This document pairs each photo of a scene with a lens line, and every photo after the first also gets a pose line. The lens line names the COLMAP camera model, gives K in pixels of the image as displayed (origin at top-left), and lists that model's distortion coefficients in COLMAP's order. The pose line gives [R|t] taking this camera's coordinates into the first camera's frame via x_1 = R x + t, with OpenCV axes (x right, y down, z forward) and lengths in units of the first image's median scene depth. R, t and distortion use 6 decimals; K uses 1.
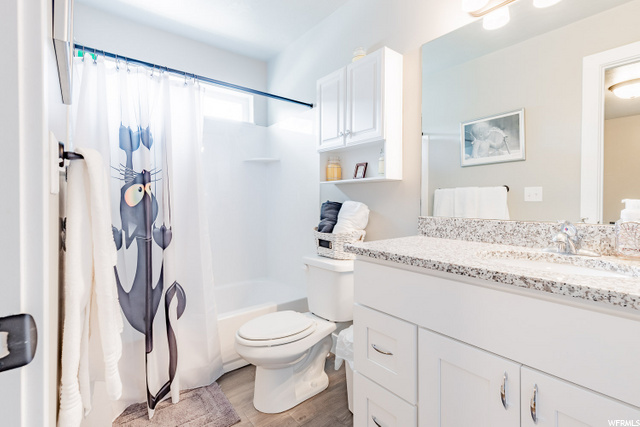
lens RADIAL K [[297.1, 0, 321.5], [0, 297.1, 209.3], [0, 0, 1]] dist [-0.001892, -0.000229]
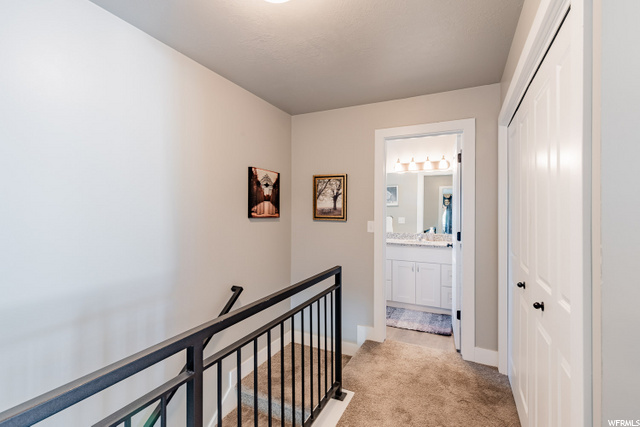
lens RADIAL K [[297.1, 0, 318.6], [0, 297.1, 214.2], [0, 0, 1]] dist [-0.001892, -0.000229]
pose [[0.902994, 0.004340, 0.429631, -0.924376], [0.000757, 0.999931, -0.011692, -0.071629], [-0.429652, 0.010883, 0.902929, -0.885277]]
